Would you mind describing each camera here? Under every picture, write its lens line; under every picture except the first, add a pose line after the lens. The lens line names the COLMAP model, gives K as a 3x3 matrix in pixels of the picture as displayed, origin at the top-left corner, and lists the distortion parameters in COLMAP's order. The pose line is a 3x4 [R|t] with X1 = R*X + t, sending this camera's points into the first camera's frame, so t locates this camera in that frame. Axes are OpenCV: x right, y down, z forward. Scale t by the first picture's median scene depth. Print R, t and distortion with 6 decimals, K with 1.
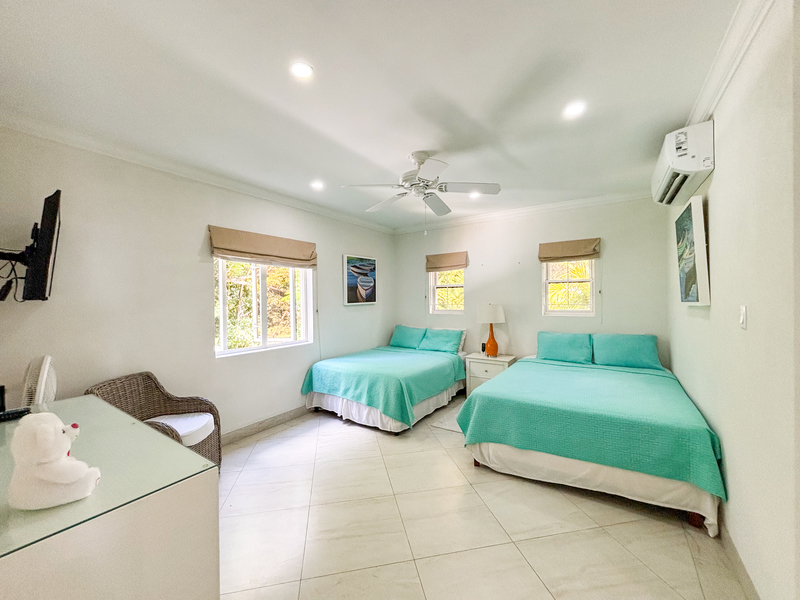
lens RADIAL K [[318.5, 0, 400.0], [0, 318.5, 300.0], [0, 0, 1]] dist [0.000127, -0.000034]
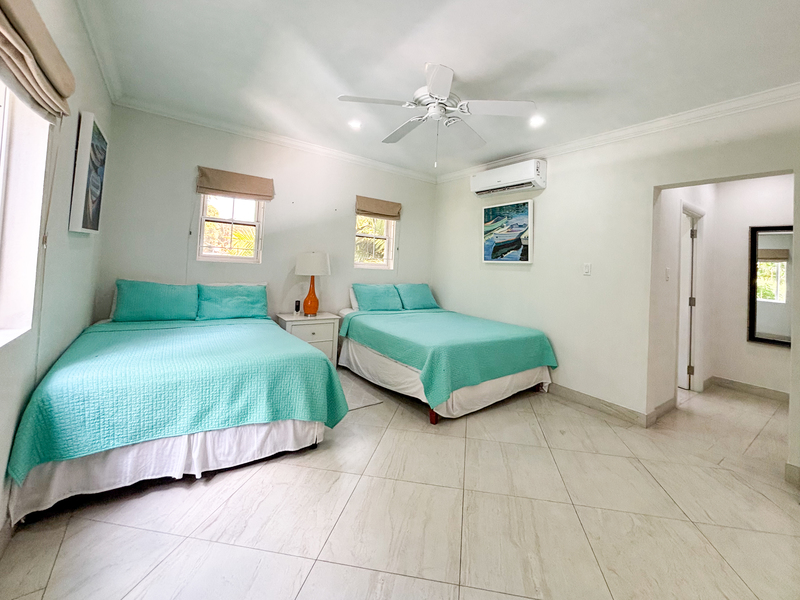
lens RADIAL K [[347.1, 0, 399.2], [0, 347.1, 263.1], [0, 0, 1]] dist [-0.001091, -0.000327]
pose [[0.332684, 0.037123, 0.942307, -0.552061], [-0.061581, 0.997947, -0.017573, 0.046744], [-0.941026, -0.052182, 0.334287, 0.541113]]
